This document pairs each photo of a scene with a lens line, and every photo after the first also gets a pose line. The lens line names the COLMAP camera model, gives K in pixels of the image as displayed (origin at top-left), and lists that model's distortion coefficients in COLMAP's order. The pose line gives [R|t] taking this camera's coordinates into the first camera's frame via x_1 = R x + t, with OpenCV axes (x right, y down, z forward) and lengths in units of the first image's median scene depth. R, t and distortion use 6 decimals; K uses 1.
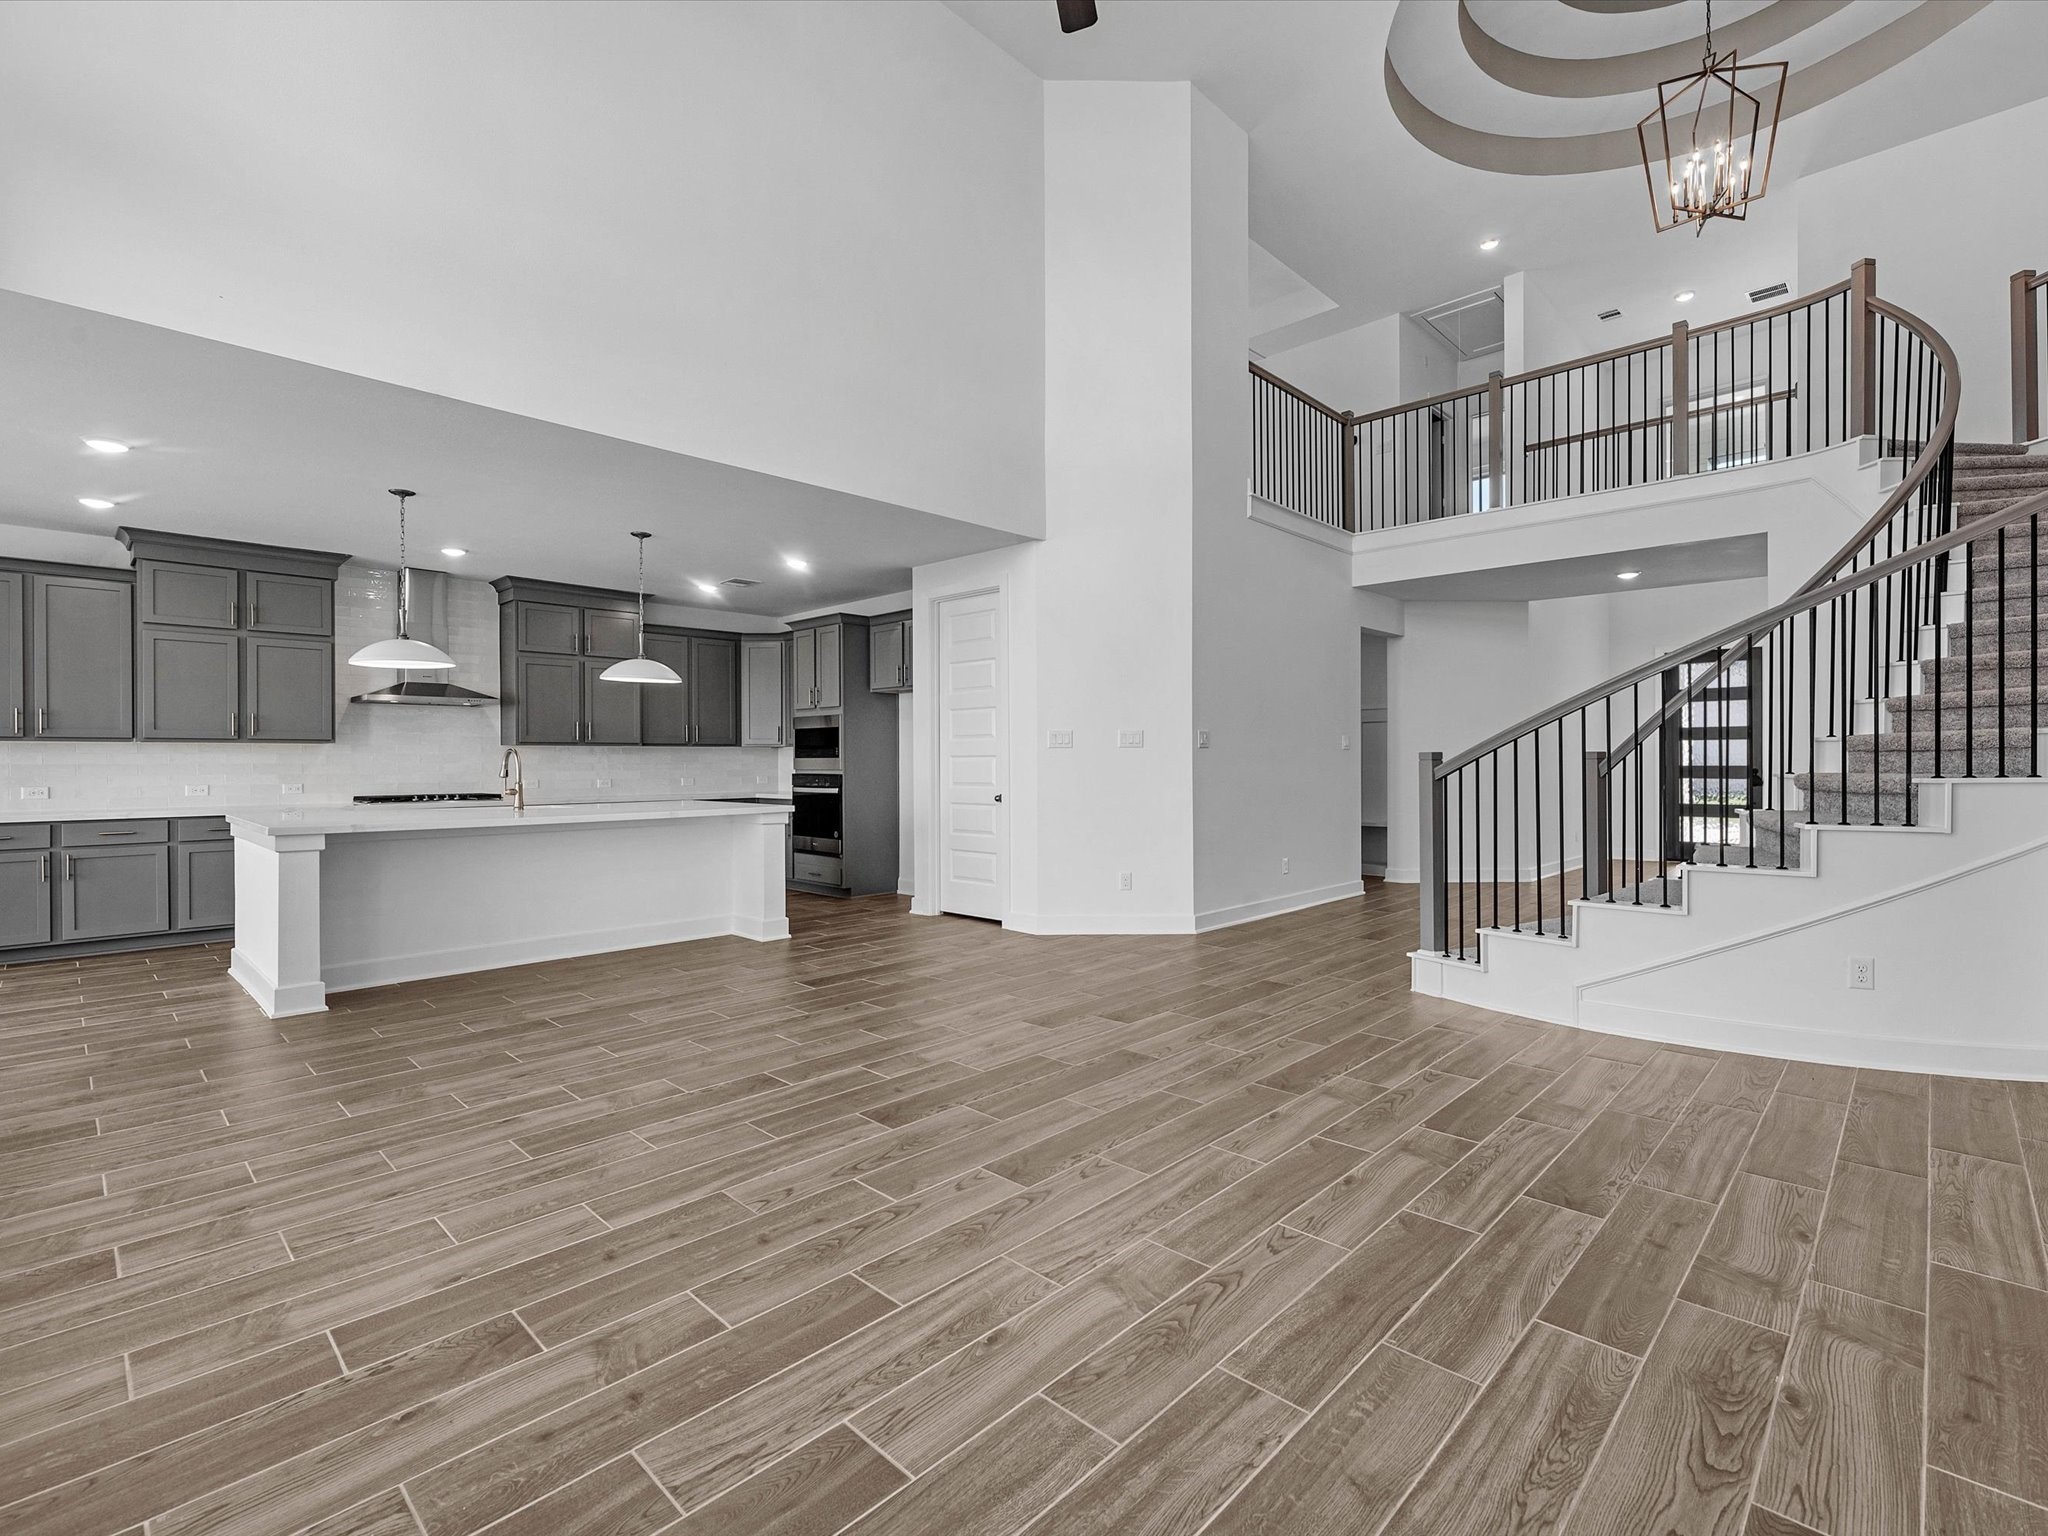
lens RADIAL K [[943.0, 0, 1024.0], [0, 943.0, 768.0], [0, 0, 1]] dist [-0.004779, -0.000172]
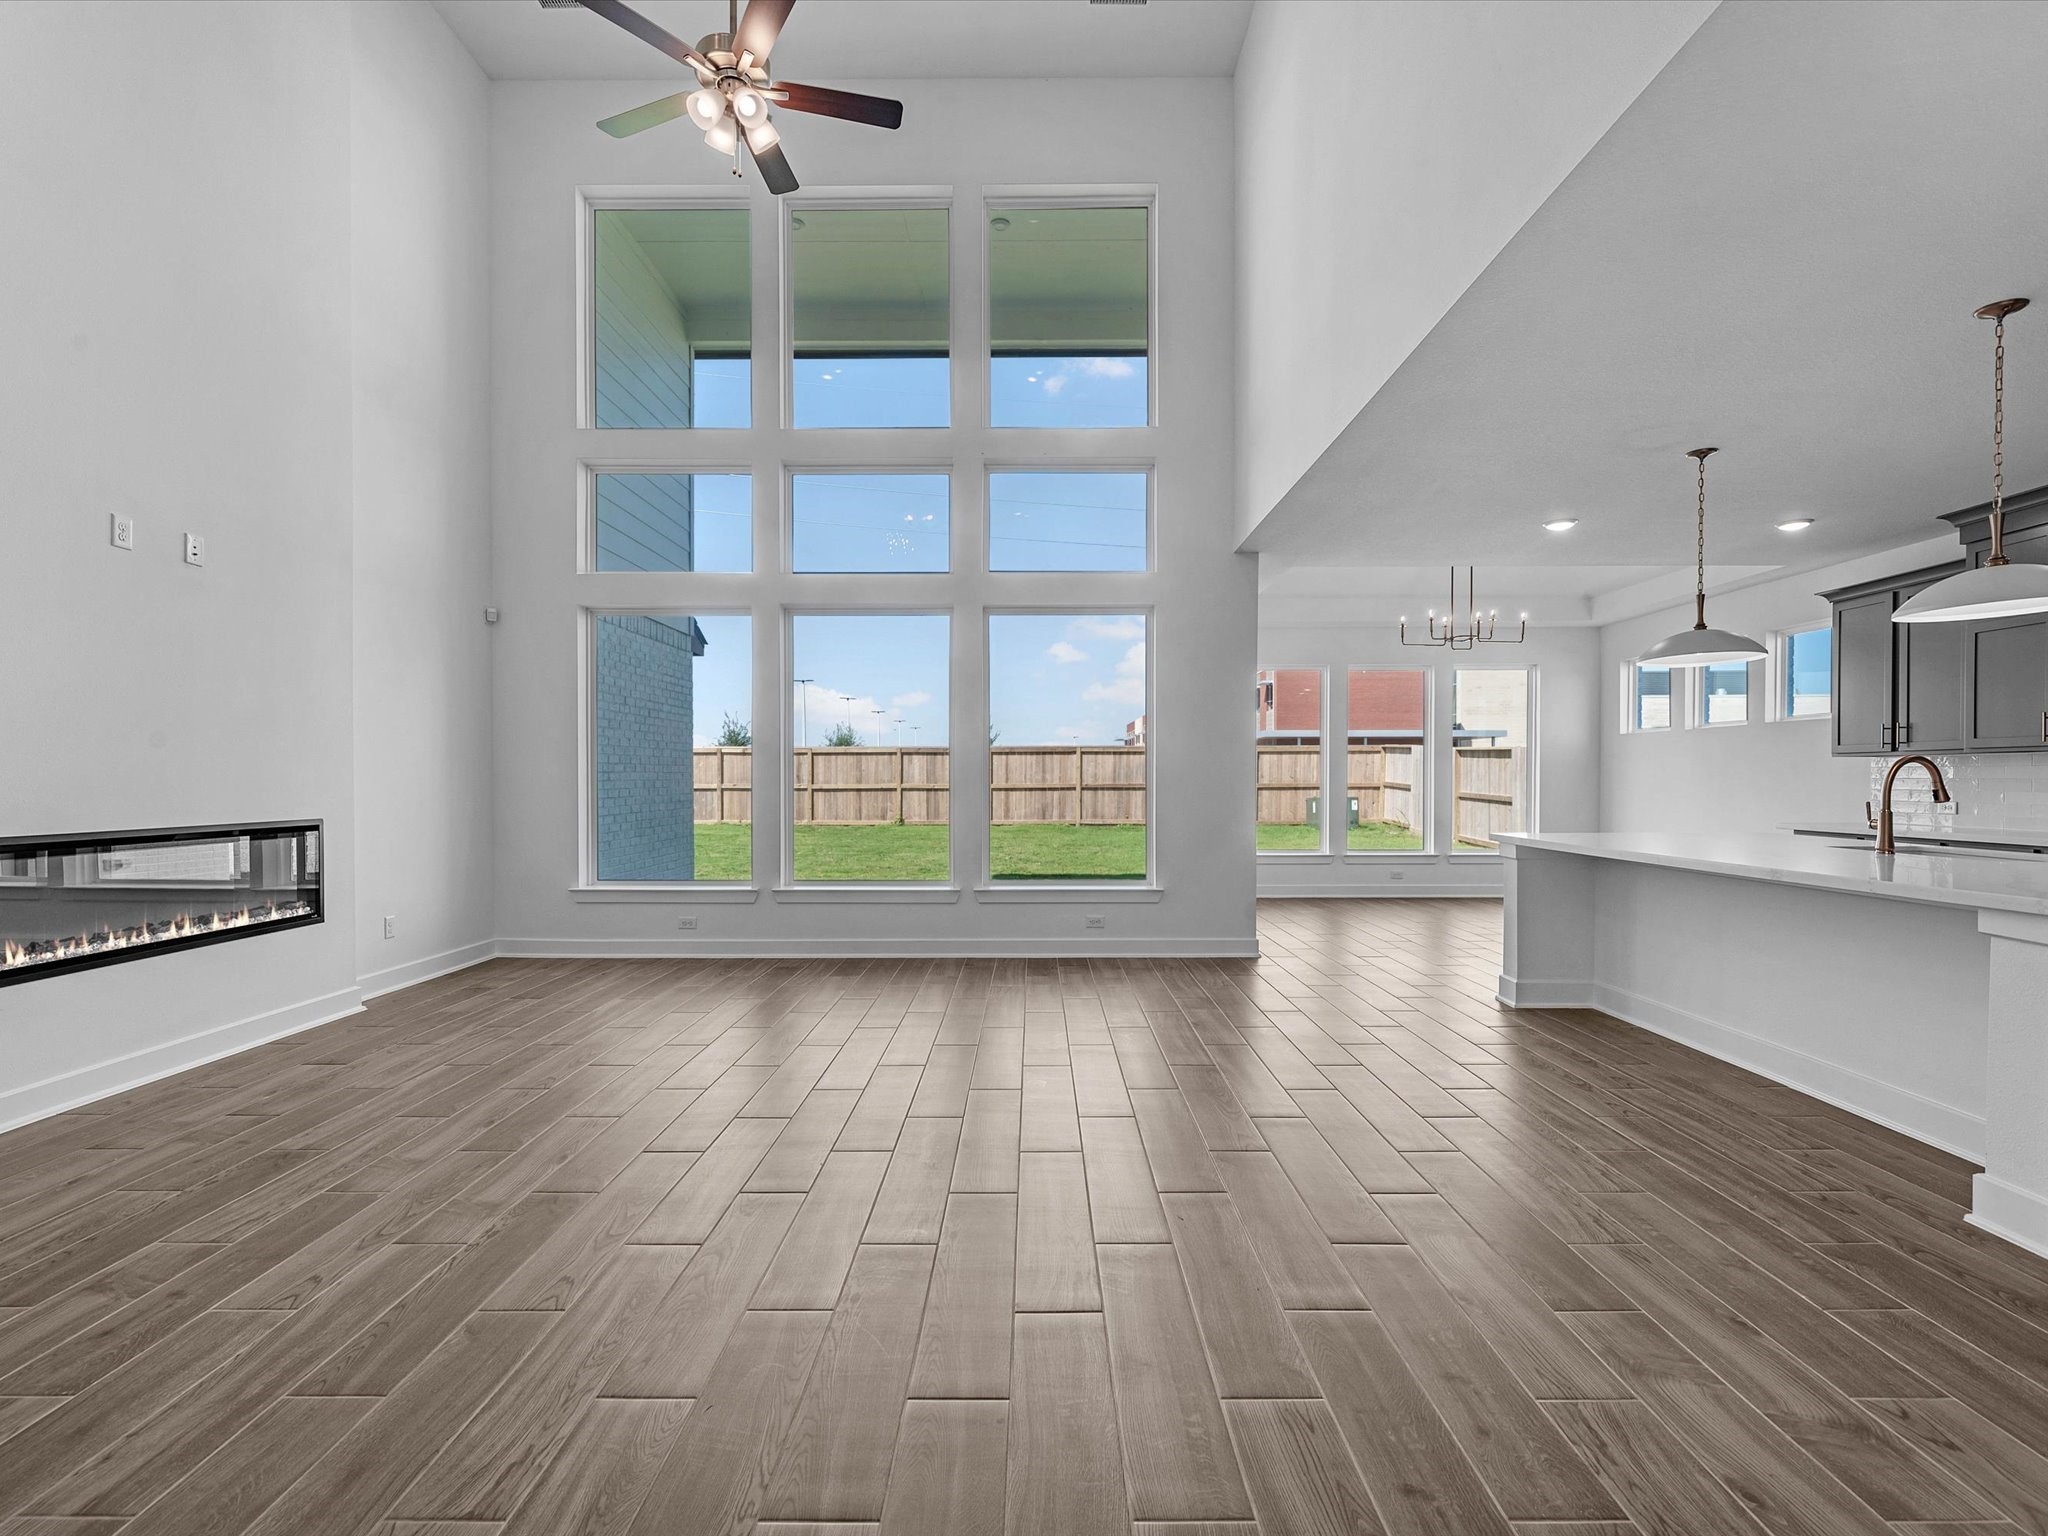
lens RADIAL K [[936.2, 0, 1023.7], [0, 936.2, 789.0], [0, 0, 1]] dist [-0.004103, 0.000466]
pose [[-0.723855, 0.010829, -0.689867, 0.277606], [-0.002304, 0.999833, 0.018113, -0.008088], [0.689948, 0.014701, -0.723710, 0.965343]]
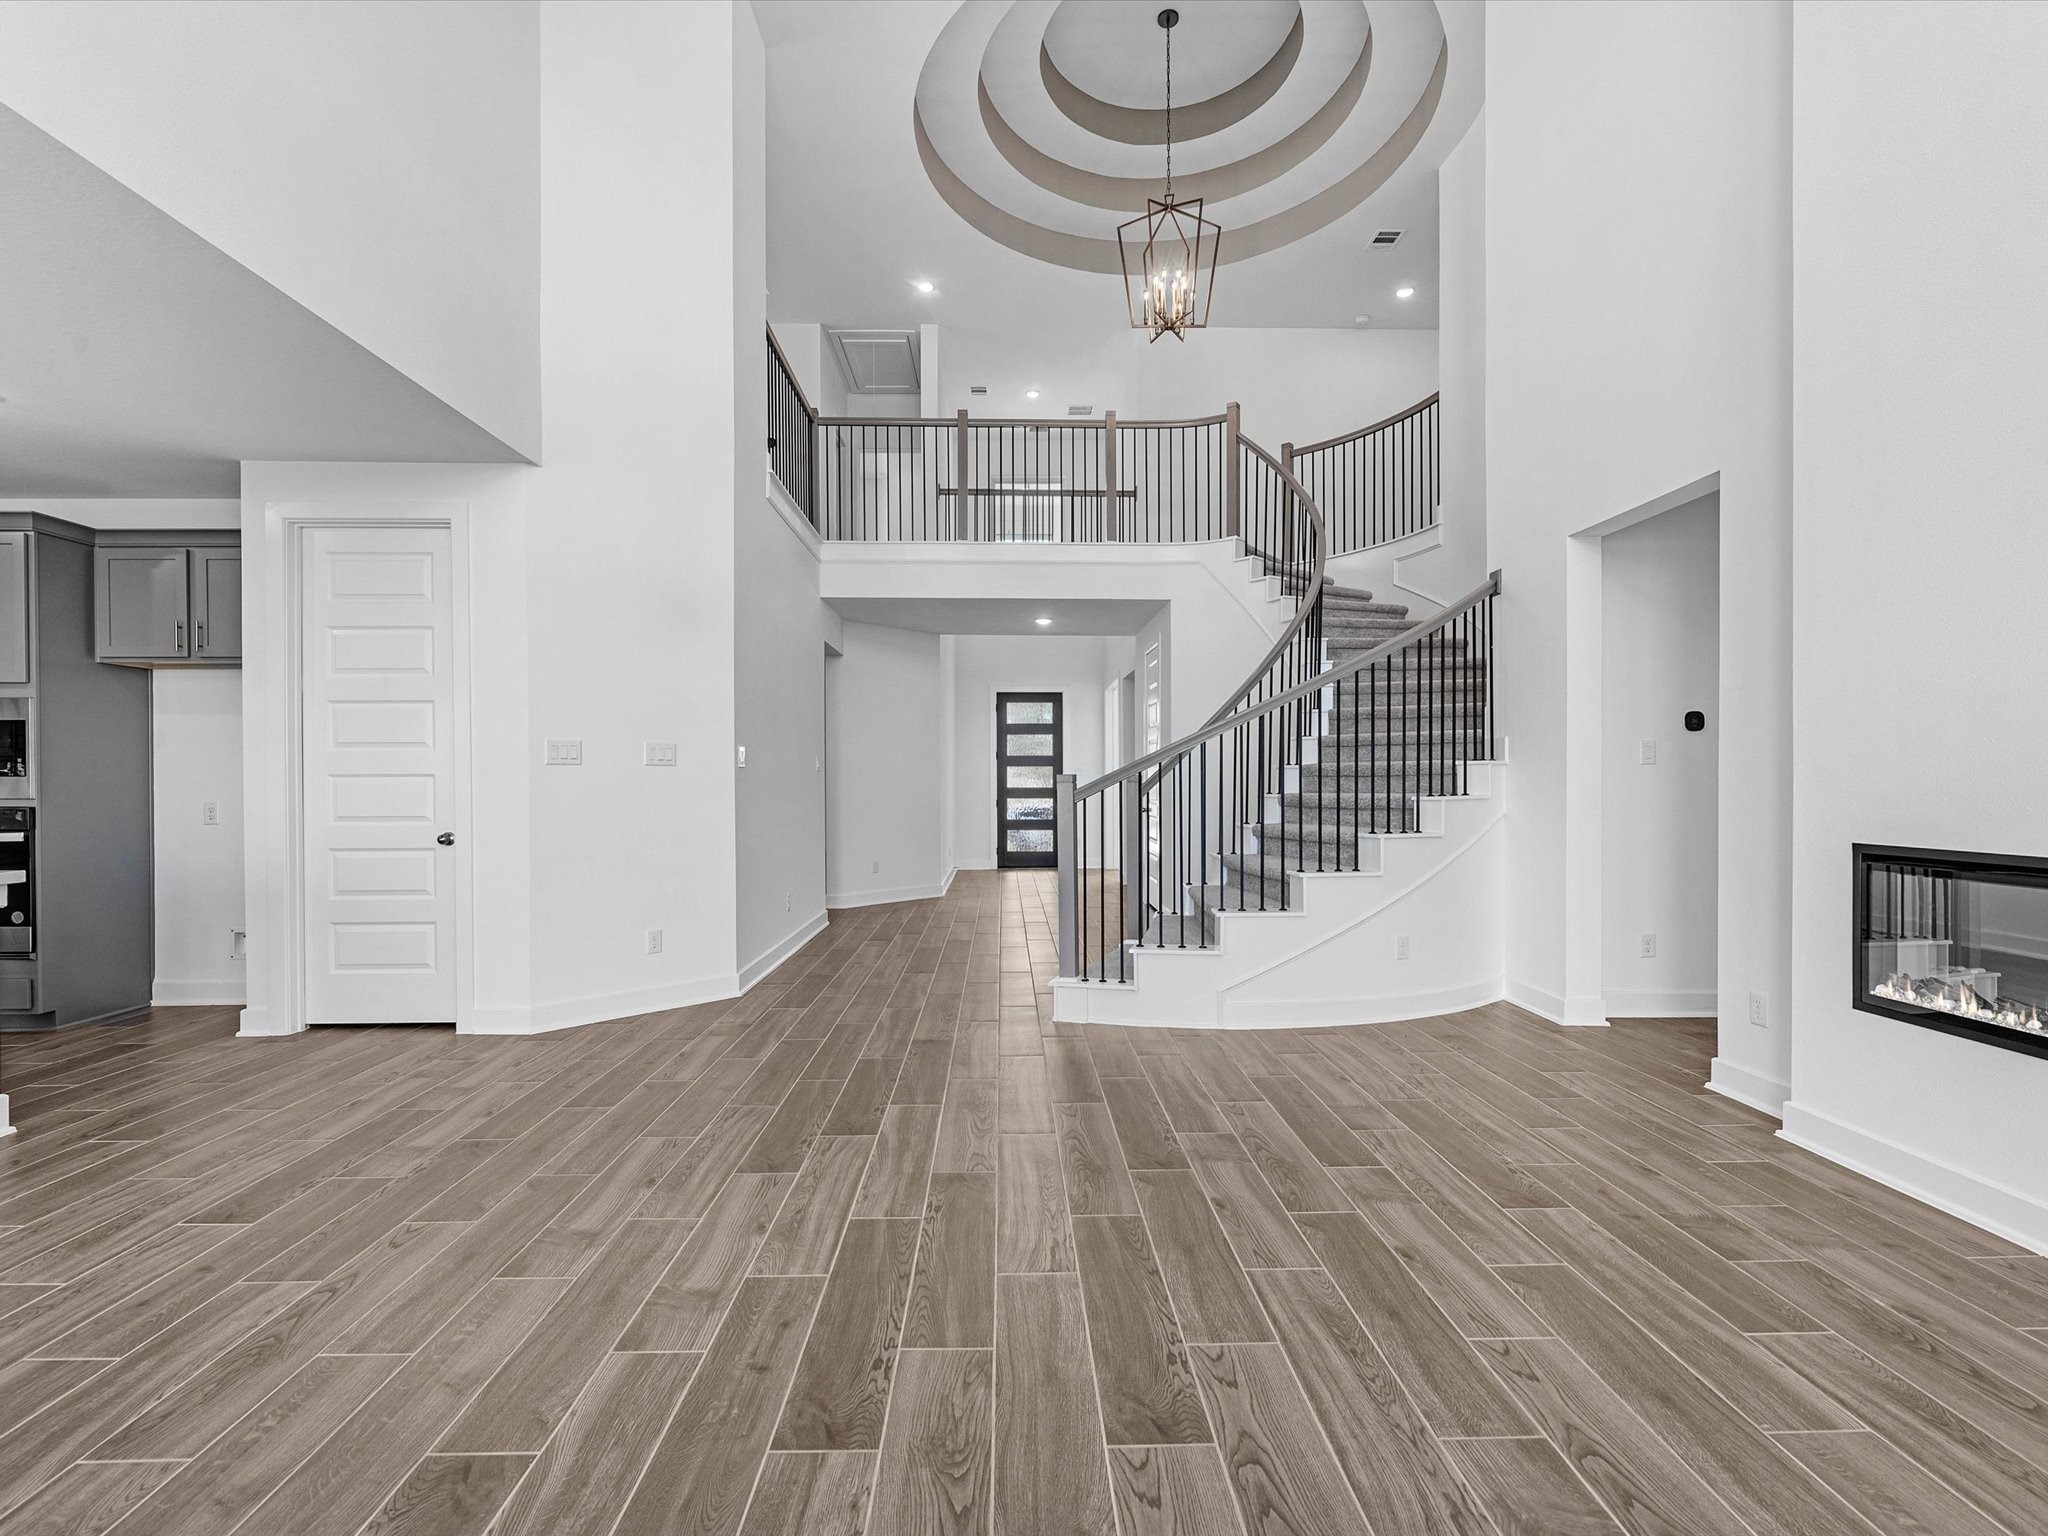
lens RADIAL K [[936.2, 0, 1023.7], [0, 936.2, 789.0], [0, 0, 1]] dist [-0.004103, 0.000466]
pose [[0.701780, -0.003278, 0.712386, -0.220434], [0.004478, 0.999990, 0.000191, -0.001466], [-0.712379, 0.003056, 0.701788, 0.260724]]
